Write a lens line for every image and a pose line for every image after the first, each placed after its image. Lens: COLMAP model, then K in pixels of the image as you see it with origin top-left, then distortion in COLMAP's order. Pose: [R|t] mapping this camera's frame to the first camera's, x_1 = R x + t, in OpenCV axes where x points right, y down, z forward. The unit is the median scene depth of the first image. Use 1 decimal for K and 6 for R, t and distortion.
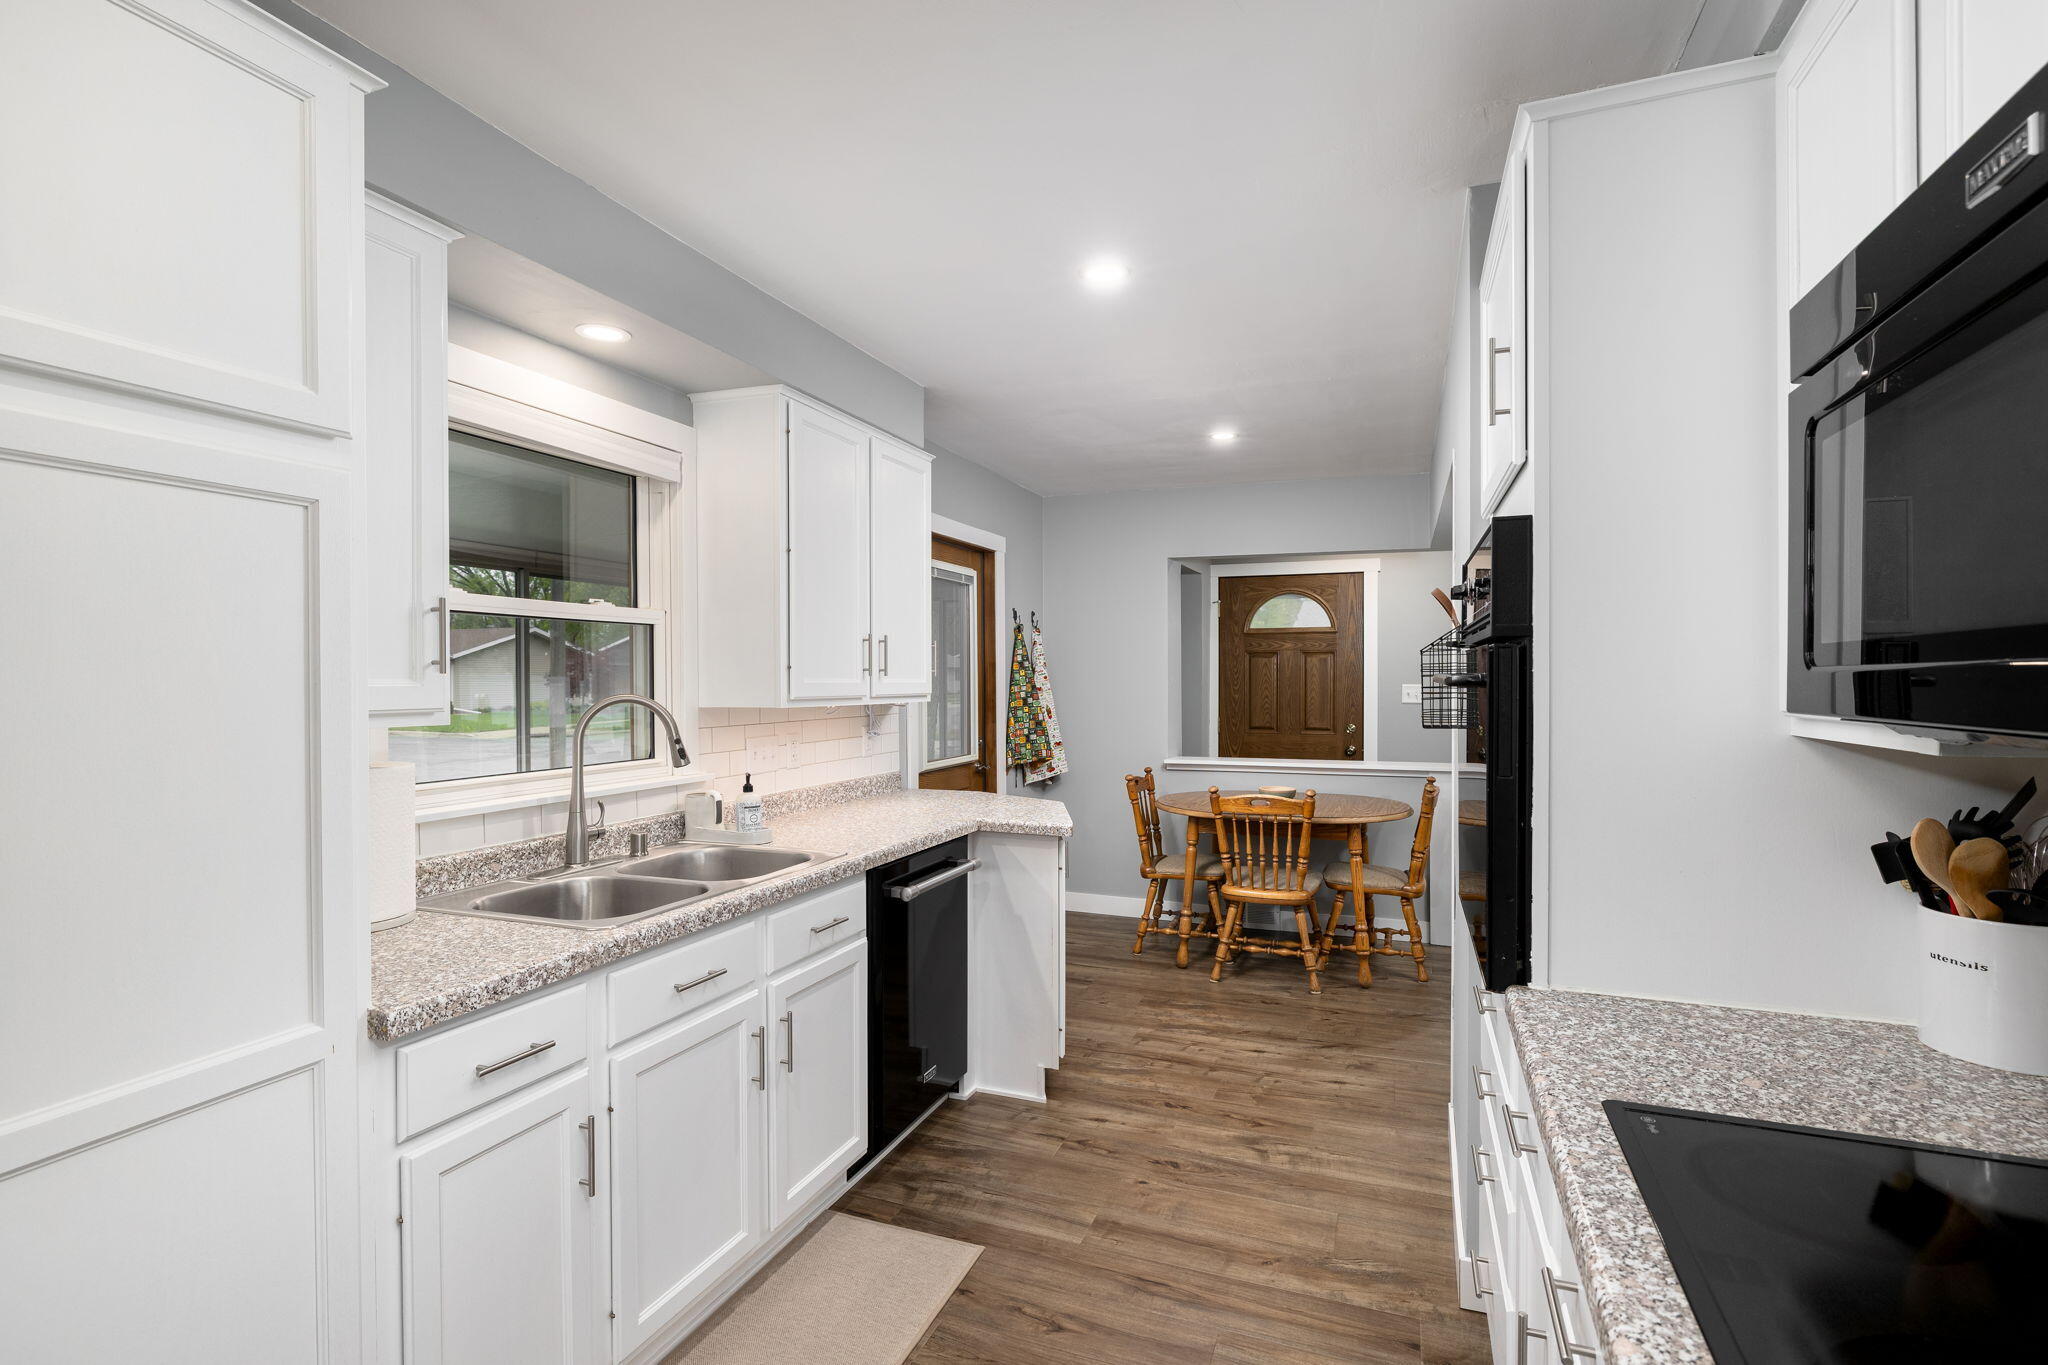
lens RADIAL K [[953.6, 0, 1018.3], [0, 953.6, 683.1], [0, 0, 1]] dist [-0.000482, 0.003871]
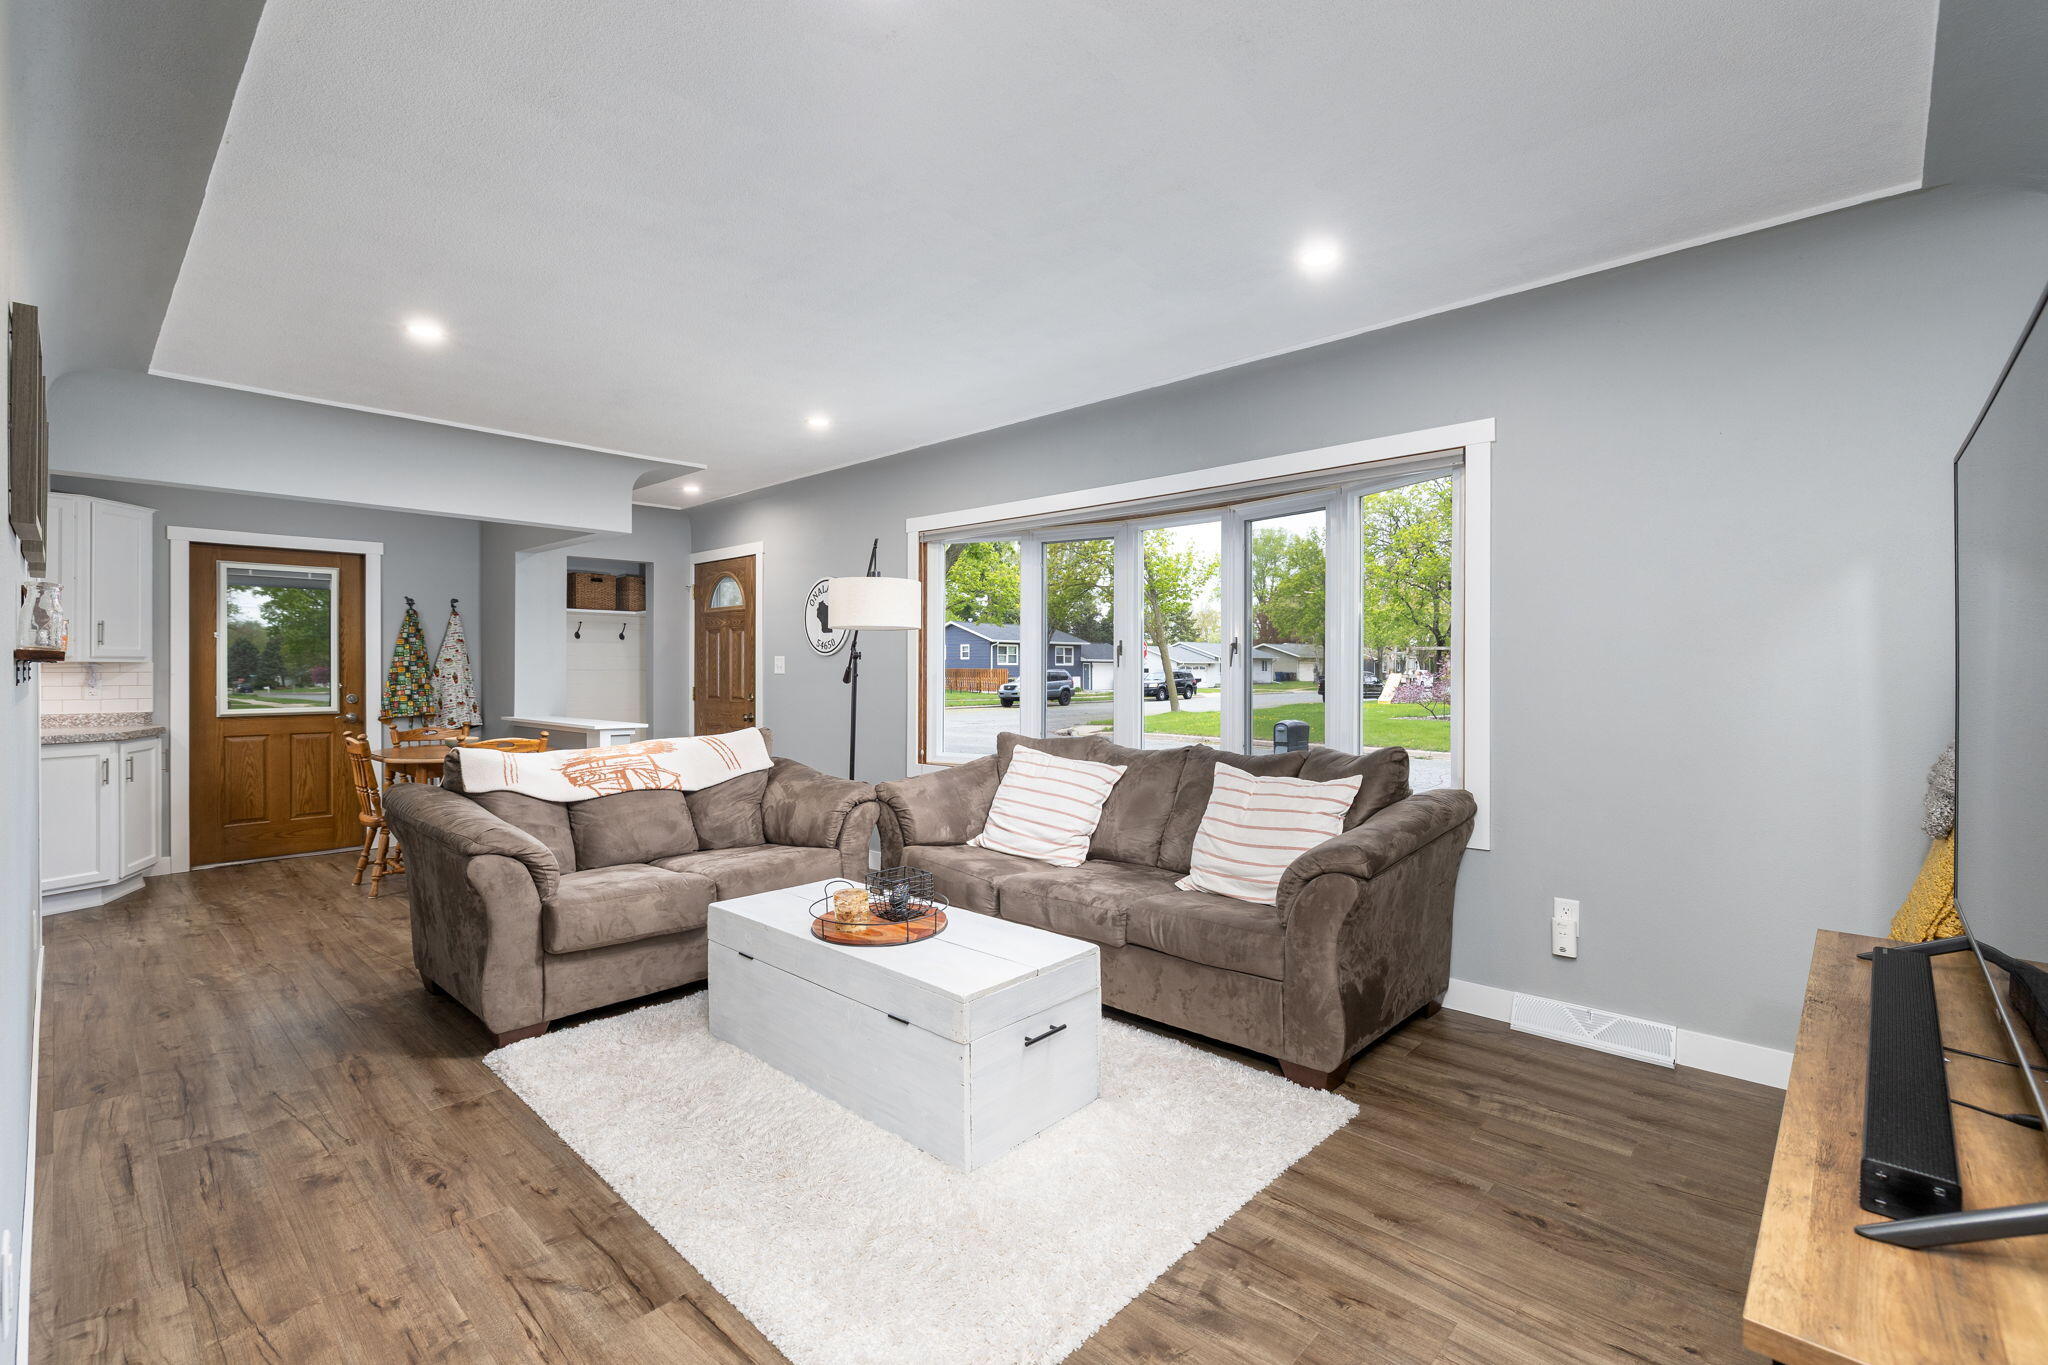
lens RADIAL K [[953.6, 0, 1074.2], [0, 953.6, 656.1], [0, 0, 1]] dist [-0.000482, 0.003871]
pose [[0.929065, -0.008023, -0.369830, 1.372247], [-0.000432, 0.999741, -0.022774, 0.032245], [0.369917, 0.021318, 0.928820, 0.132803]]
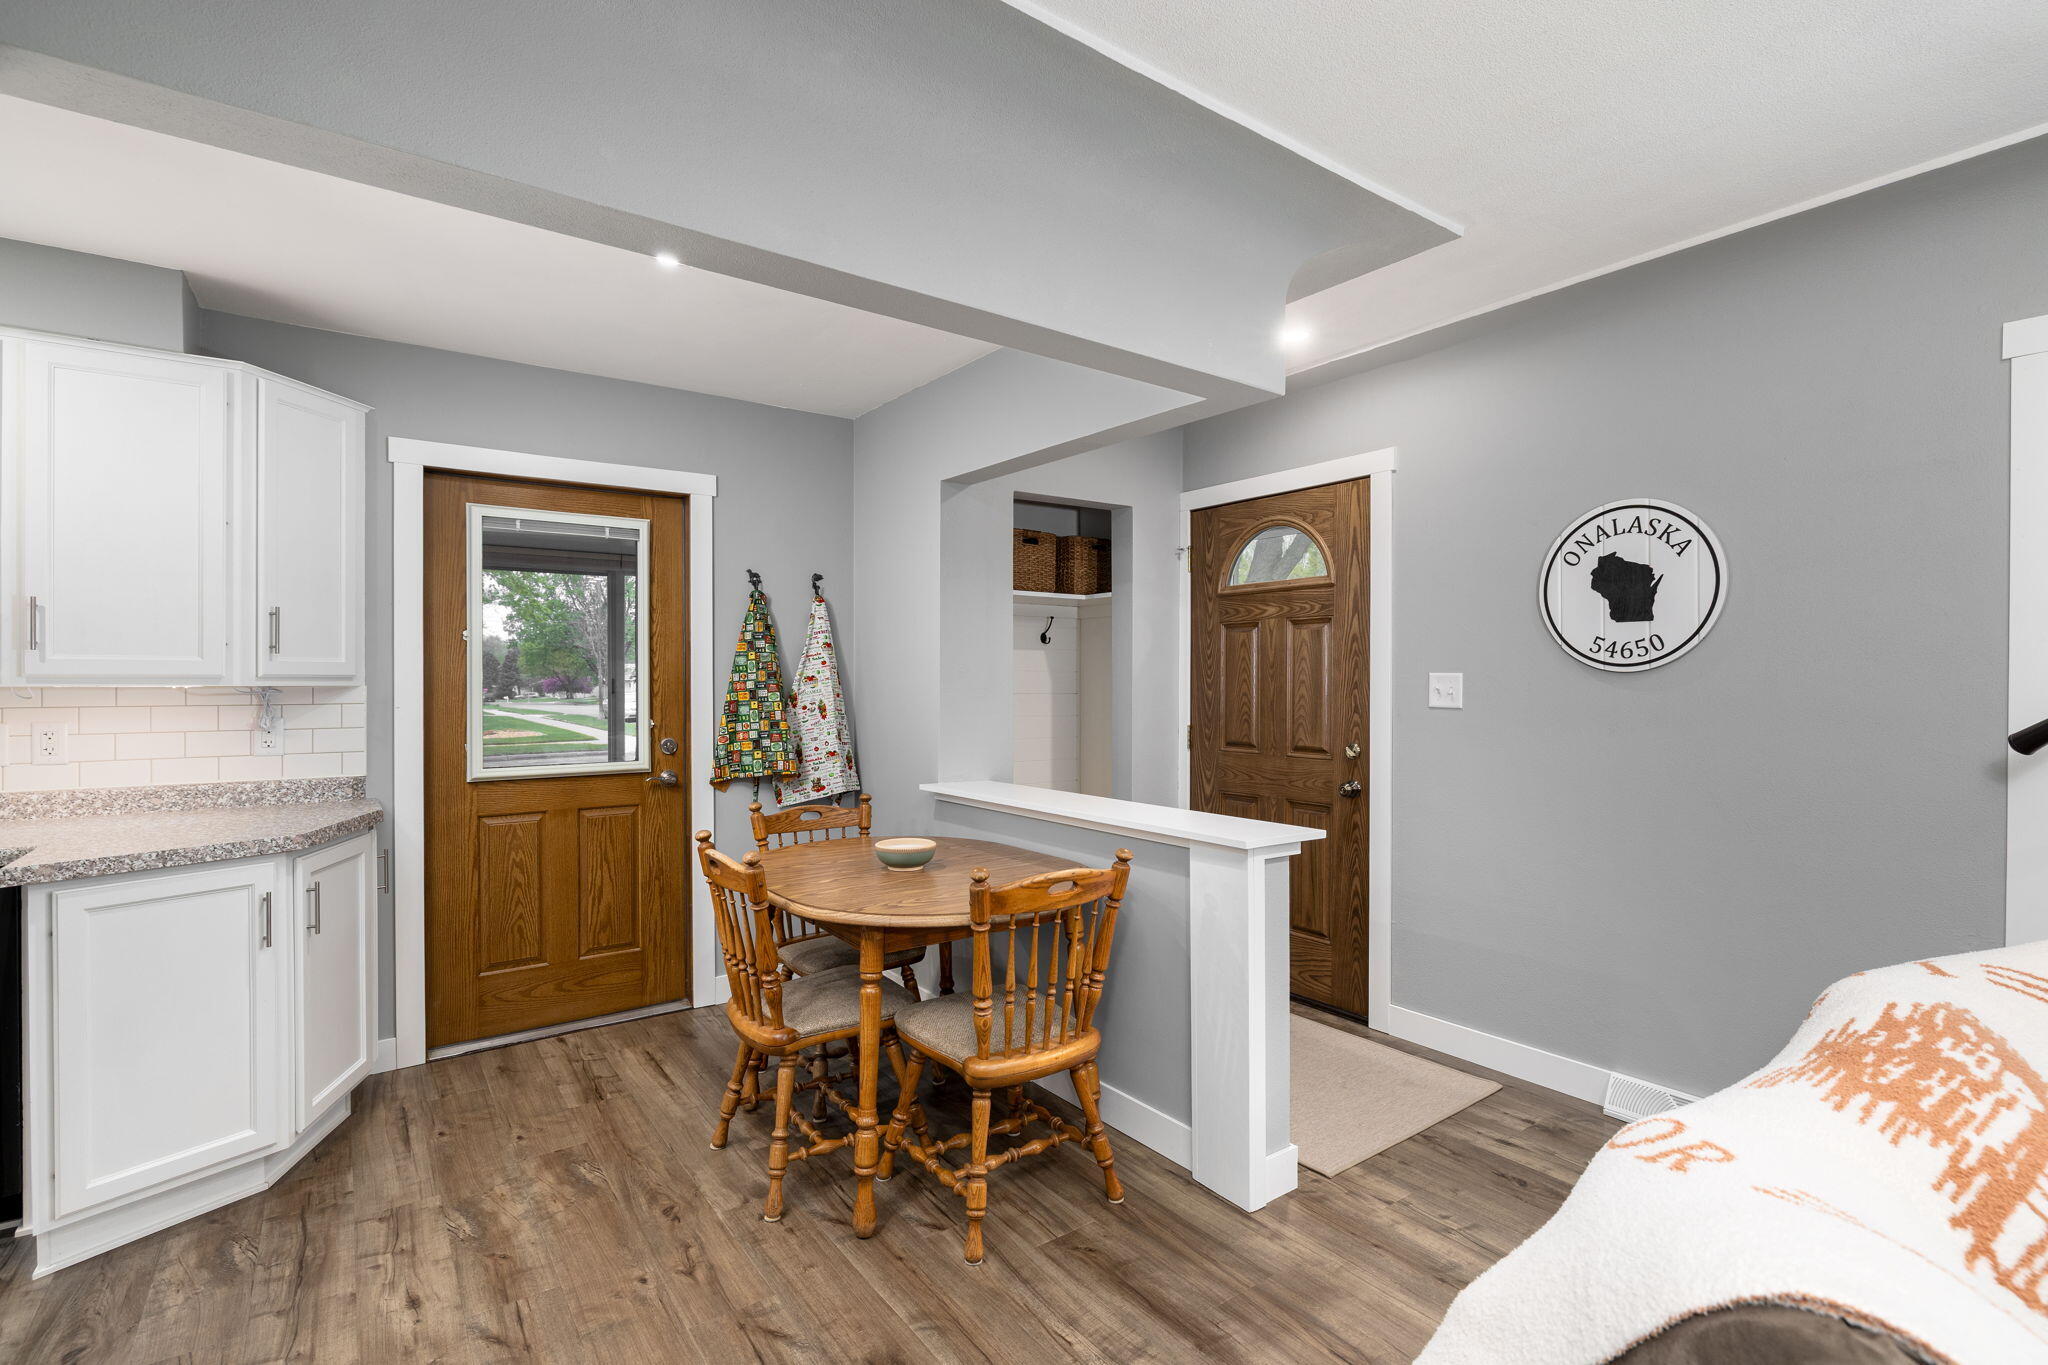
lens RADIAL K [[953.6, 0, 1035.1], [0, 953.6, 676.3], [0, 0, 1]] dist [-0.000482, 0.003871]
pose [[0.838905, -0.002355, -0.544273, 0.616890], [-0.004303, 0.999931, -0.010960, 0.012735], [0.544261, 0.011537, 0.838837, 0.509891]]
